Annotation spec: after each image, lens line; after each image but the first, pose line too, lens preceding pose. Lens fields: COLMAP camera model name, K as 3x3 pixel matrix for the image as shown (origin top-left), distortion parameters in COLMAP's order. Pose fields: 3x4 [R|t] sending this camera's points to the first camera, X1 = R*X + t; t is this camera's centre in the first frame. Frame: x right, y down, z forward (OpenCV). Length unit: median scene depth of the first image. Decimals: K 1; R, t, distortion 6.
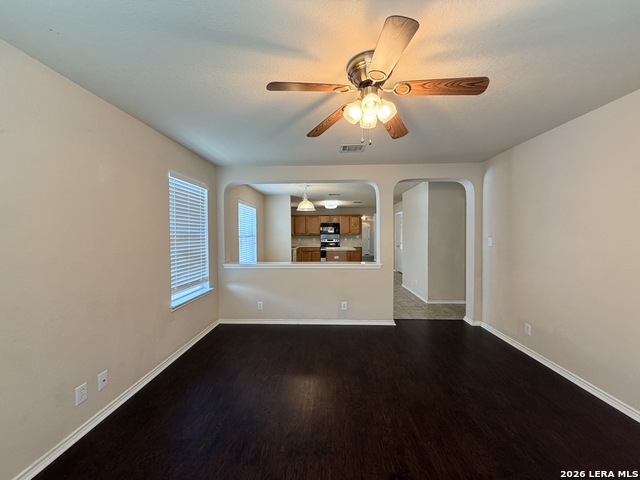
lens RADIAL K [[255.6, 0, 318.1], [0, 255.6, 238.8], [0, 0, 1]] dist [-0.001223, 0.000105]
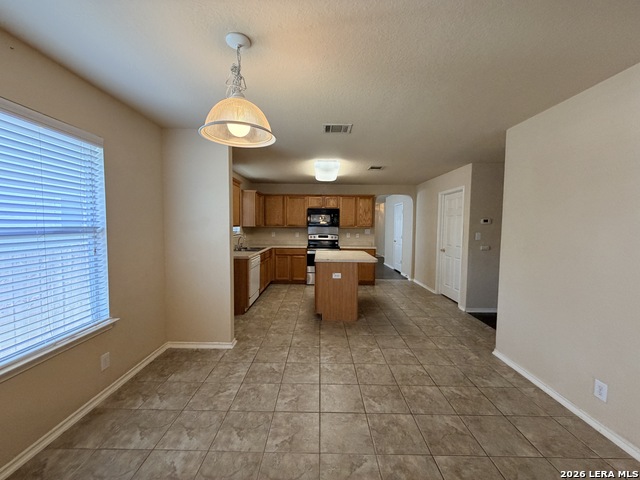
lens RADIAL K [[255.6, 0, 318.1], [0, 255.6, 238.8], [0, 0, 1]] dist [-0.001223, 0.000105]
pose [[0.999257, 0.017053, 0.034564, 0.014107], [-0.018261, 0.999223, 0.034941, -0.010375], [-0.033941, -0.035546, 0.998792, 0.394384]]
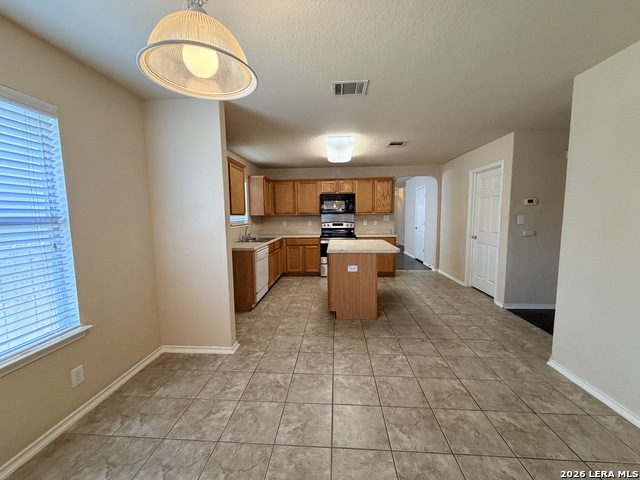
lens RADIAL K [[255.6, 0, 318.1], [0, 255.6, 238.8], [0, 0, 1]] dist [-0.001223, 0.000105]
pose [[0.999566, -0.001945, -0.029403, 0.020717], [0.004247, 0.996910, 0.078434, -0.007647], [0.029160, -0.078525, 0.996486, 0.439977]]
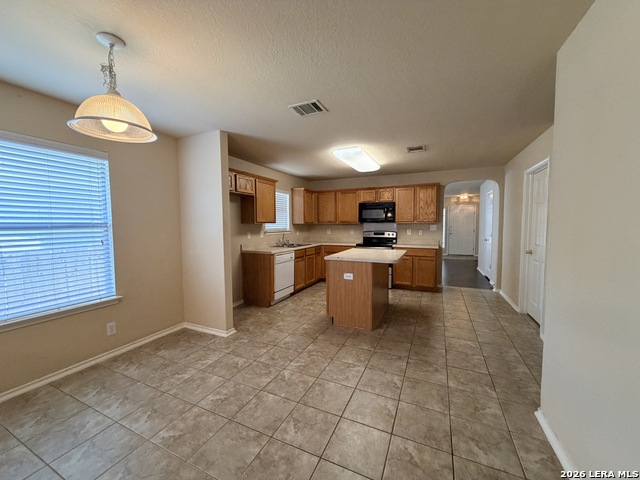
lens RADIAL K [[255.6, 0, 318.1], [0, 255.6, 238.8], [0, 0, 1]] dist [-0.001223, 0.000105]
pose [[0.923162, 0.025633, -0.383556, 0.141886], [-0.009168, 0.998959, 0.044693, -0.006967], [0.384303, -0.037743, 0.922435, 0.445122]]
